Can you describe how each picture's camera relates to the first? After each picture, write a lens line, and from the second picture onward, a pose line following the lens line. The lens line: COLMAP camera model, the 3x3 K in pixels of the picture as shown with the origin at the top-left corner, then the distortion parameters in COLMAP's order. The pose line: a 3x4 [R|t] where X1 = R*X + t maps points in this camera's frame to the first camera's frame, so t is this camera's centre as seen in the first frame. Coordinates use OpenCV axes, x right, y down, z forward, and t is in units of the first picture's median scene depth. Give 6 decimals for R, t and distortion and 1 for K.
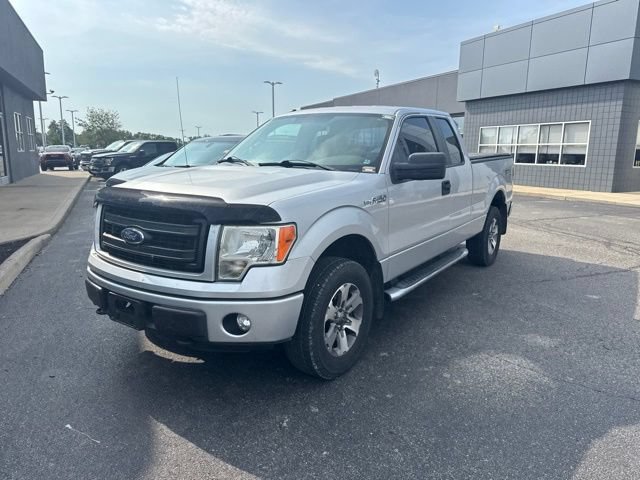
lens RADIAL K [[467.4, 0, 328.5], [0, 467.4, 233.4], [0, 0, 1]] dist [0.079020, -0.091364]
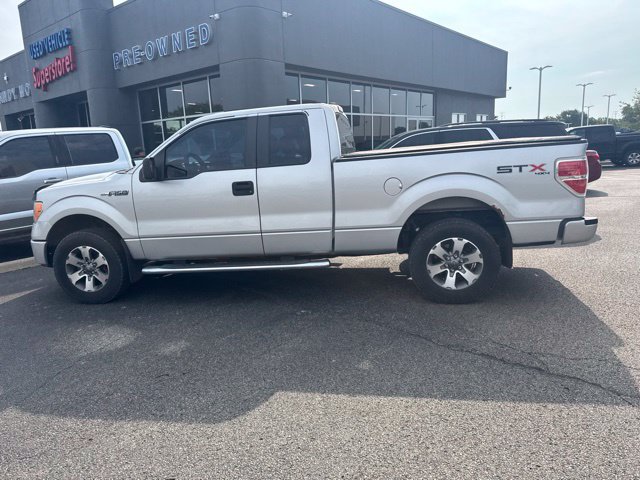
lens RADIAL K [[452.6, 0, 315.3], [0, 452.6, 248.4], [0, 0, 1]] dist [0.061146, -0.076071]
pose [[0.409553, 0.161406, -0.897894, 1.597349], [-0.105404, 0.986005, 0.129167, -0.149500], [0.906177, 0.041741, 0.420834, 0.990779]]
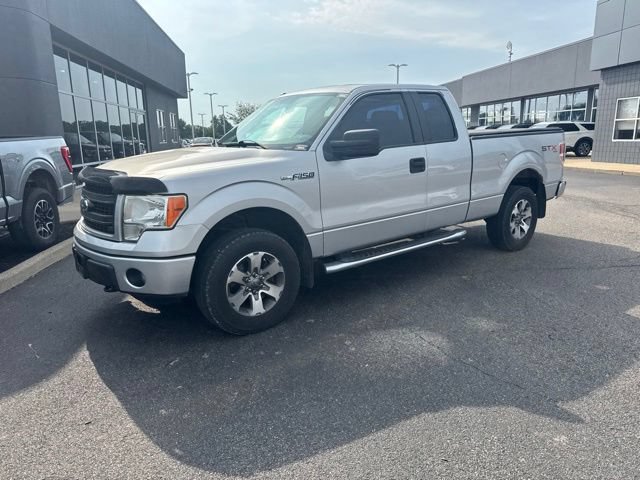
lens RADIAL K [[465.5, 0, 320.0], [0, 465.5, 240.0], [0, 0, 1]] dist [0.081176, -0.125694]
pose [[0.949076, 0.036198, -0.312962, 0.491514], [-0.022453, 0.998623, 0.047412, 0.022527], [0.314247, -0.037971, 0.948582, 0.004167]]
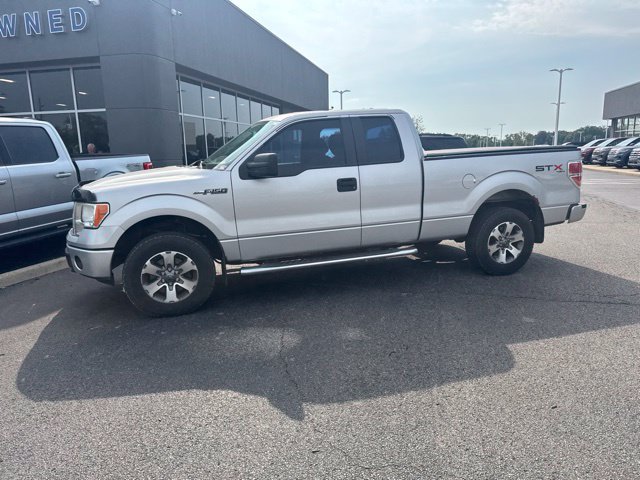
lens RADIAL K [[465.5, 0, 320.0], [0, 465.5, 240.0], [0, 0, 1]] dist [0.081176, -0.125694]
pose [[0.774747, 0.086685, -0.626301, 1.163376], [-0.077009, 0.996119, 0.042610, -0.016975], [0.627565, 0.015218, 0.778416, 0.194835]]
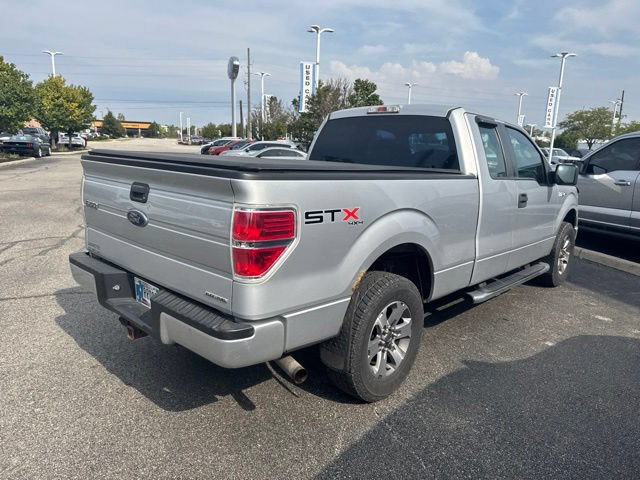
lens RADIAL K [[458.7, 0, 329.4], [0, 458.7, 246.8], [0, 0, 1]] dist [0.055693, -0.078277]
pose [[-0.985294, -0.088814, 0.145974, 0.172035], [-0.026080, 0.922461, 0.385209, -0.541135], [-0.168867, 0.375737, -0.911211, 2.901753]]
